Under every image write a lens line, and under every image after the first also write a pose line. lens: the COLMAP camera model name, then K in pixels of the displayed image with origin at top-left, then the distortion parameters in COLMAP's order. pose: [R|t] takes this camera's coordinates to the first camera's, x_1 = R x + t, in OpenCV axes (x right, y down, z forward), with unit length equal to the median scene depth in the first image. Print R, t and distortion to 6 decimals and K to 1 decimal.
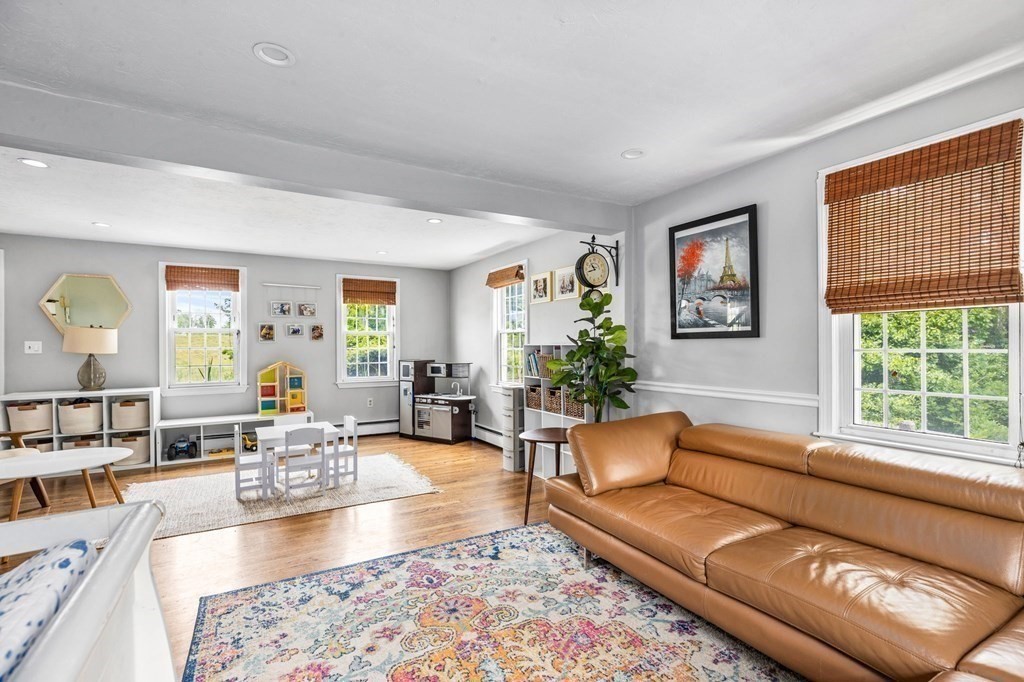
lens RADIAL K [[470.1, 0, 511.1], [0, 470.1, 348.4], [0, 0, 1]] dist [-0.002842, -0.000071]
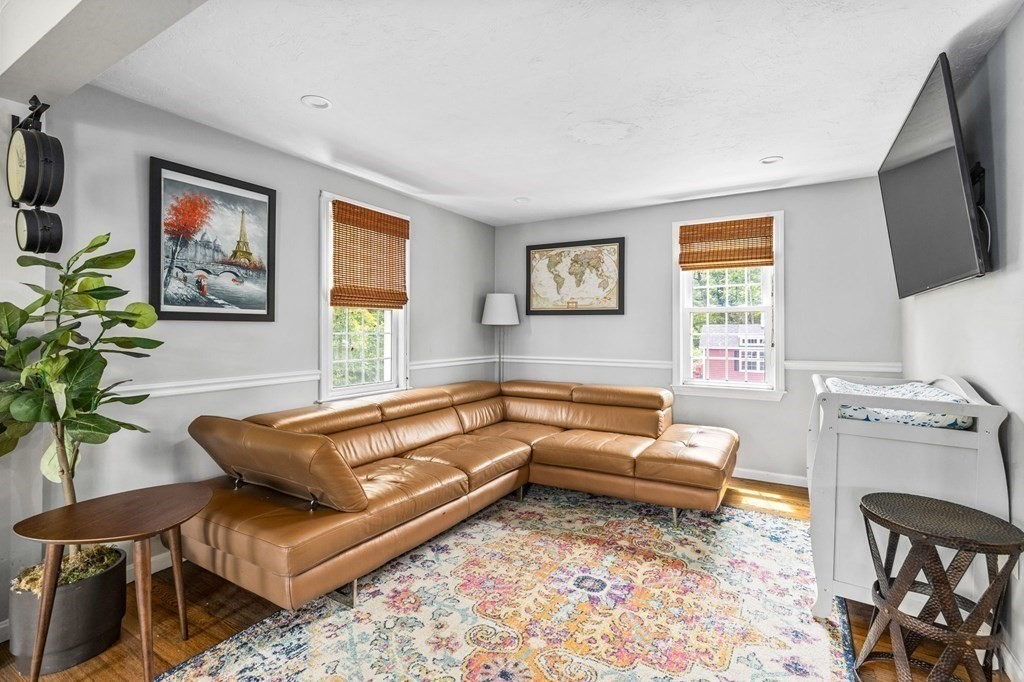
lens RADIAL K [[470.1, 0, 512.0], [0, 470.1, 330.8], [0, 0, 1]] dist [-0.002842, -0.000071]
pose [[-0.488110, 0.003497, 0.872775, -0.613895], [0.004342, 0.999989, -0.001578, 0.000137], [-0.872772, 0.003019, -0.488120, 1.048536]]
